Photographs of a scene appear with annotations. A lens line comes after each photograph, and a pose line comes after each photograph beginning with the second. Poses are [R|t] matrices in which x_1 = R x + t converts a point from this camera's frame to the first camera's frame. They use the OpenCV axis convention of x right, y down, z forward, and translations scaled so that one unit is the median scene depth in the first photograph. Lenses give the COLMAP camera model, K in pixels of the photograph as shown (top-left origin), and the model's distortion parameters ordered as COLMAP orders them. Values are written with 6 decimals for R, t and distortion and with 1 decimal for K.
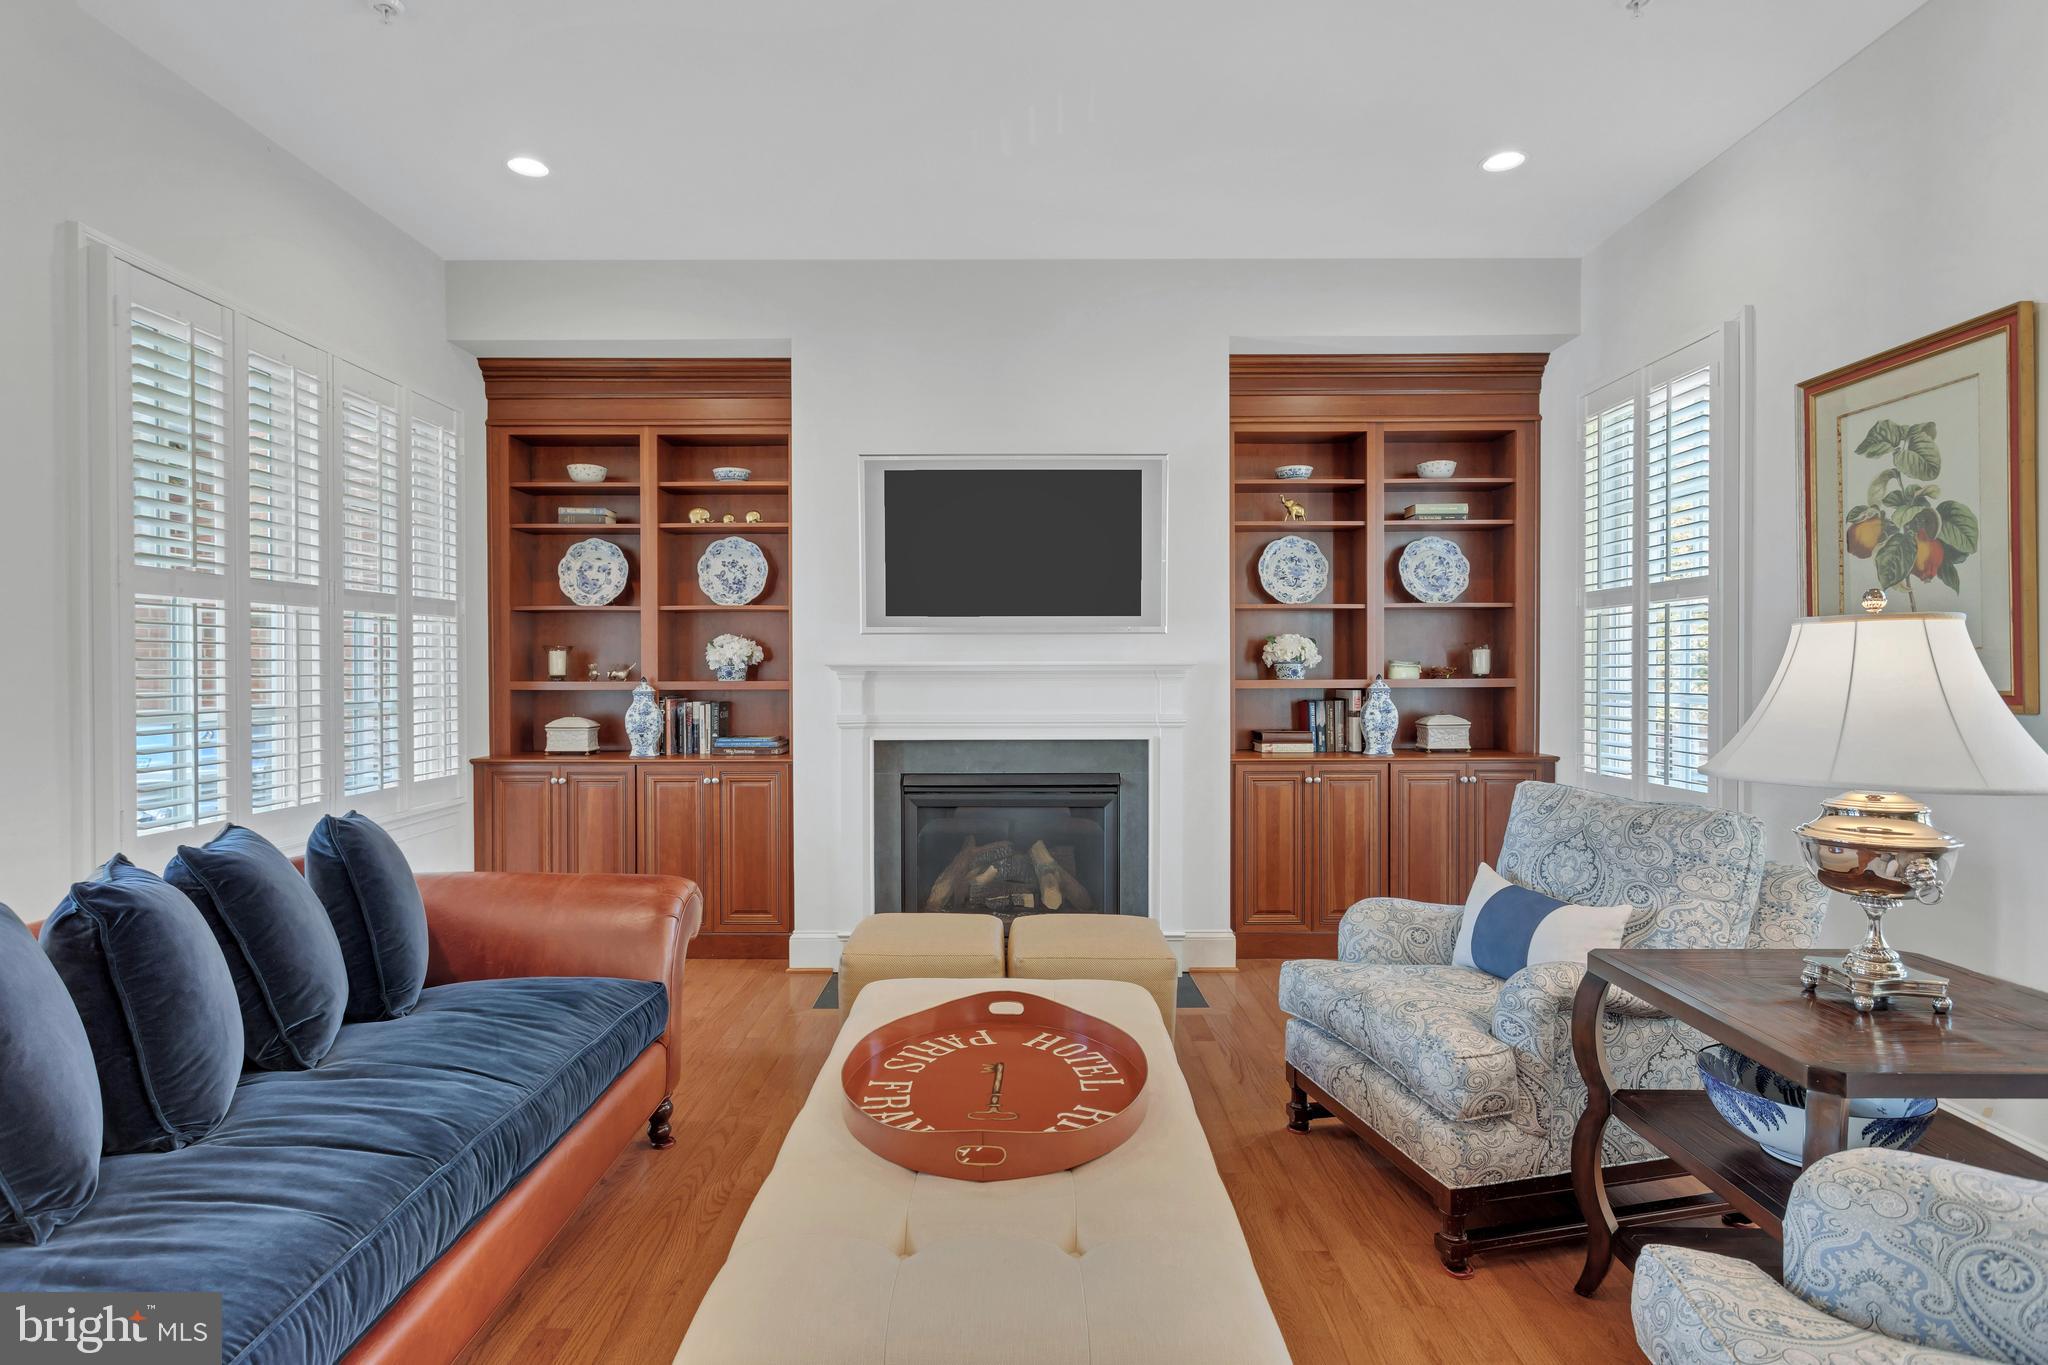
lens RADIAL K [[1052.6, 0, 1024.0], [0, 1052.6, 682.5], [0, 0, 1]] dist [-0.006270, 0.000811]
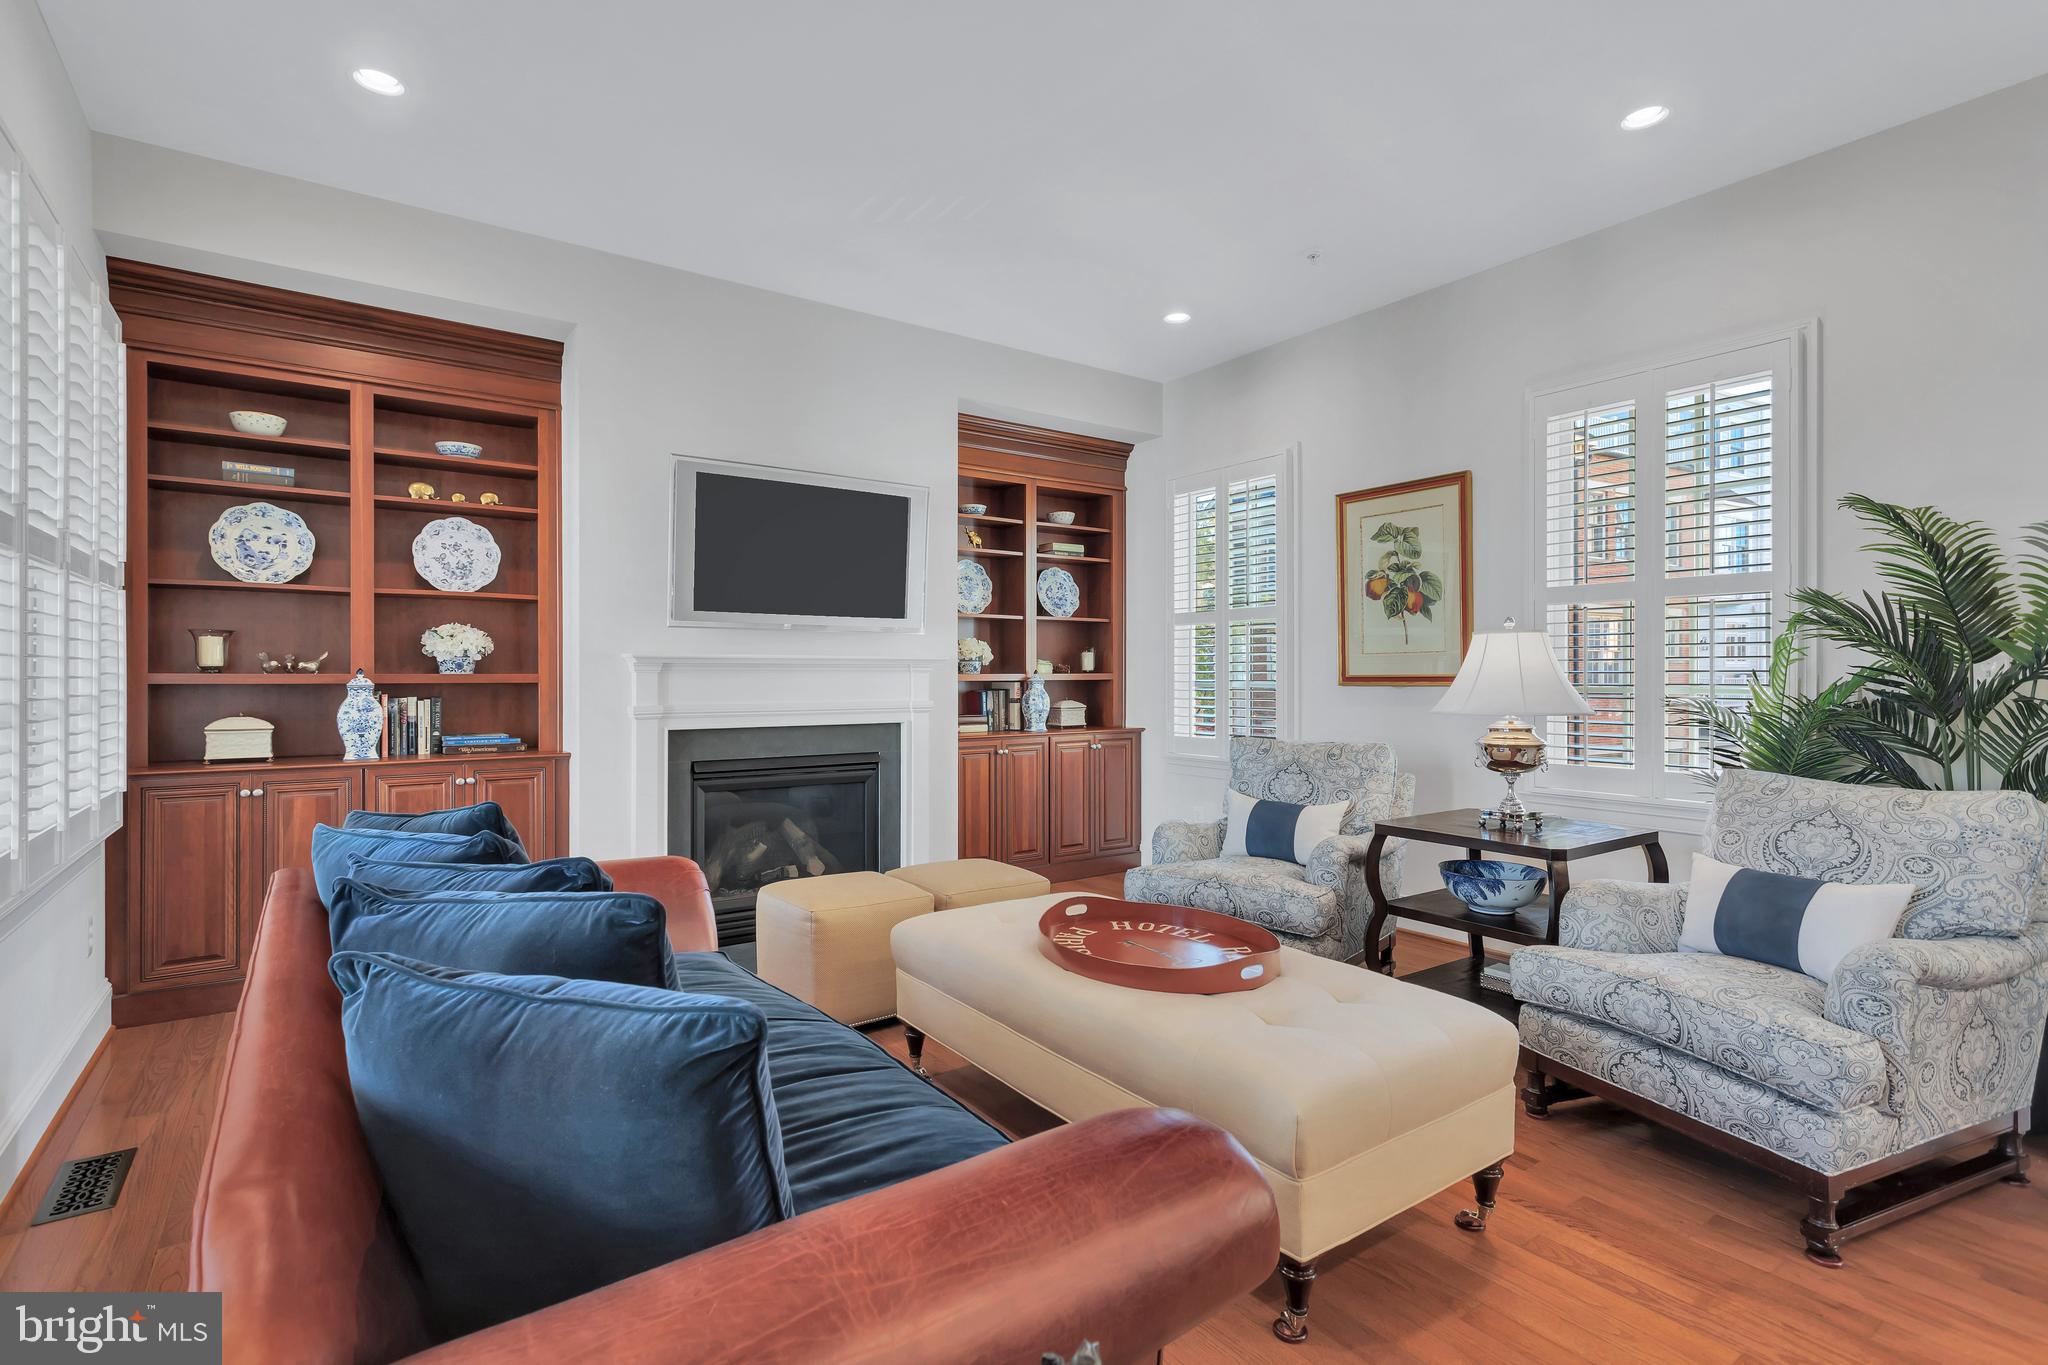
lens RADIAL K [[977.3, 0, 1031.1], [0, 977.3, 668.7], [0, 0, 1]] dist [-0.001283, 0.000550]
pose [[0.808754, 0.005963, 0.588116, -0.390050], [0.006729, 0.999789, -0.019391, 0.014611], [-0.588108, 0.019640, 0.808544, 0.016146]]
